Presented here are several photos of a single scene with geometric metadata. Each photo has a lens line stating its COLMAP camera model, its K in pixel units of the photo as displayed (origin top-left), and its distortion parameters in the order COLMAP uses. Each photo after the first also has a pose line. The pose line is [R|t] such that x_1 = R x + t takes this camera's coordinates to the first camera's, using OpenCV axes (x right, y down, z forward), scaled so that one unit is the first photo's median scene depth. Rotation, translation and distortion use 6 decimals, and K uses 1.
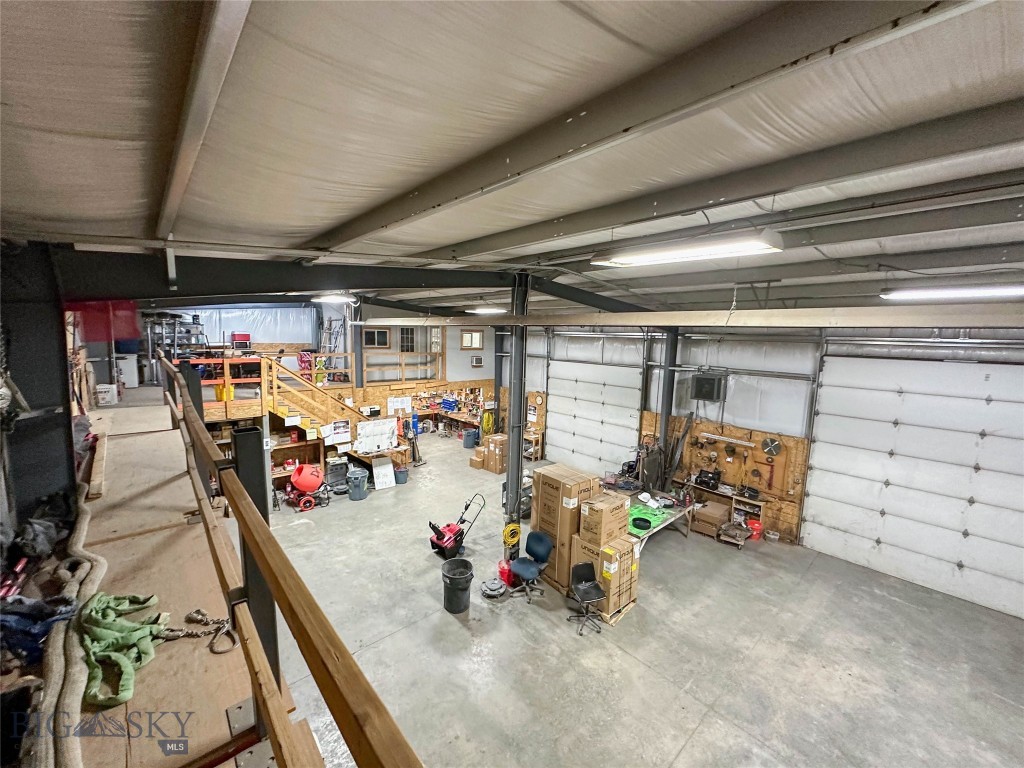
lens RADIAL K [[401.2, 0, 526.4], [0, 401.2, 385.9], [0, 0, 1]] dist [-0.000642, 0.000097]
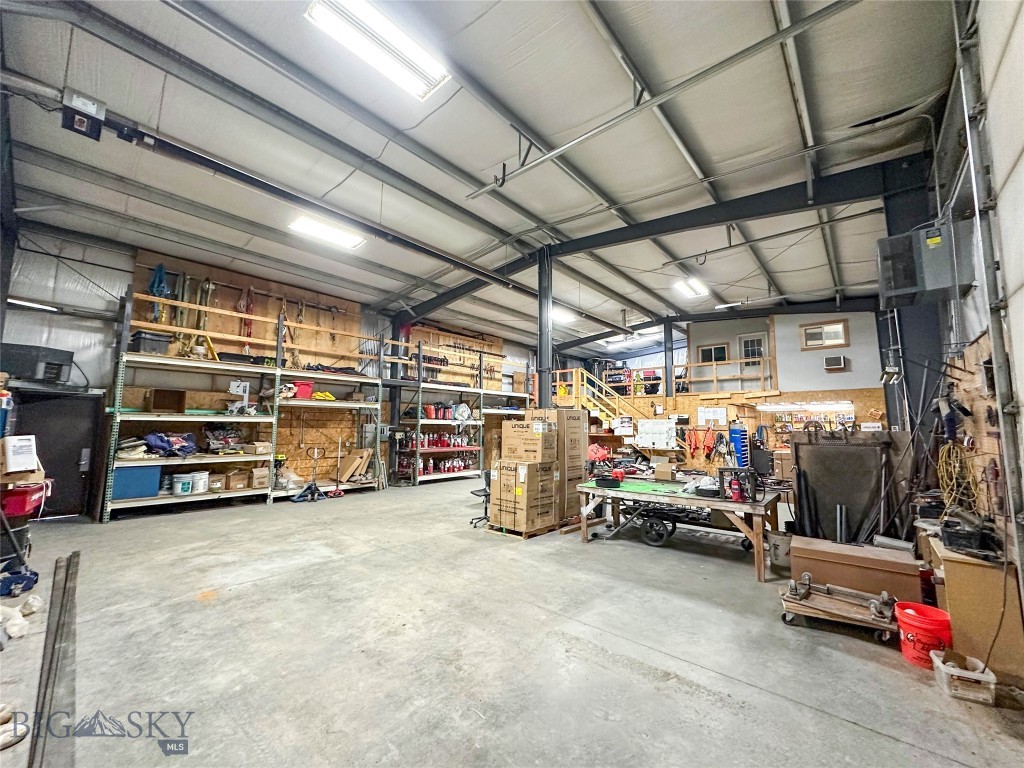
lens RADIAL K [[412.2, 0, 512.0], [0, 412.2, 384.0], [0, 0, 1]] dist [0.000691, 0.000050]
pose [[0.099790, -0.138205, -0.985364, 0.717035], [-0.120175, 0.981383, -0.149817, 0.206635], [0.987725, 0.133366, 0.081324, 0.508098]]
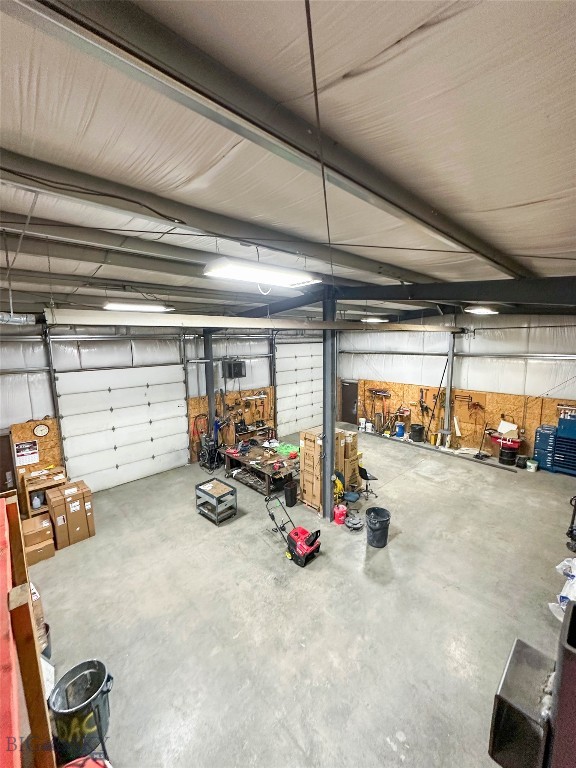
lens RADIAL K [[309.1, 0, 288.0], [0, 309.1, 384.0], [0, 0, 1]] dist [0.000691, 0.000050]
pose [[0.001445, -0.176513, 0.984297, -0.628310], [0.130635, 0.975897, 0.174815, -0.105321], [-0.991429, 0.128331, 0.024469, 0.688115]]
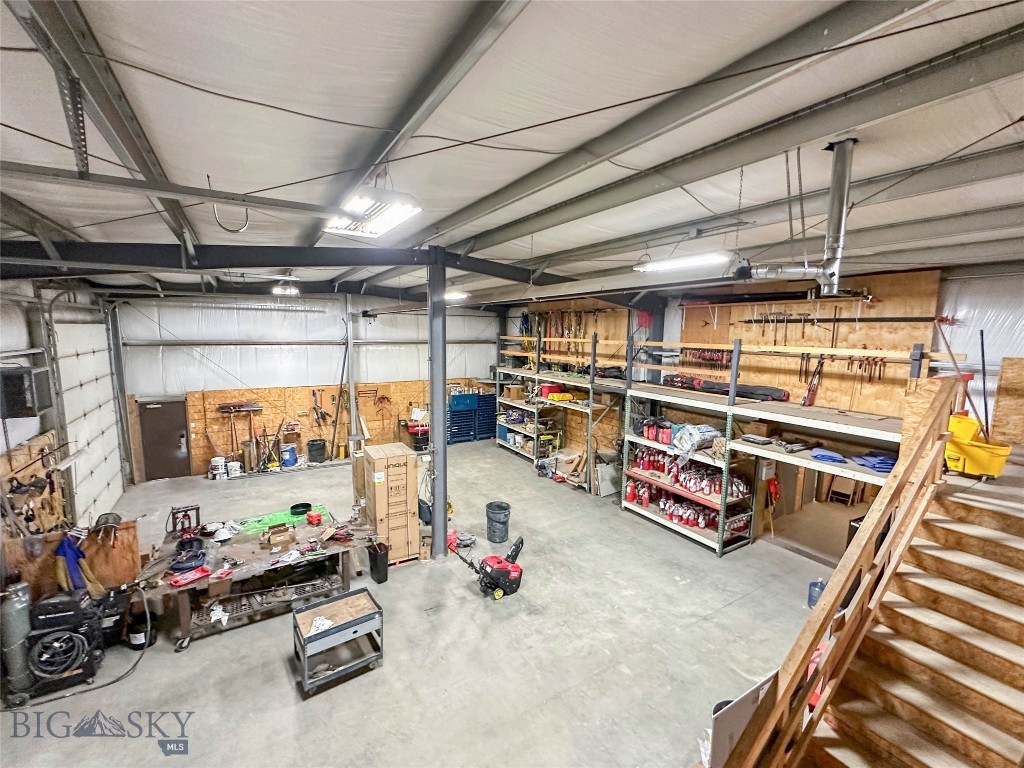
lens RADIAL K [[431.9, 0, 512.0], [0, 431.9, 384.0], [0, 0, 1]] dist [-0.000981, -0.000036]
pose [[-0.976839, -0.071923, 0.201527, -0.259023], [-0.021636, 0.970189, 0.241380, -0.134992], [-0.212880, 0.231429, -0.949275, 1.229333]]
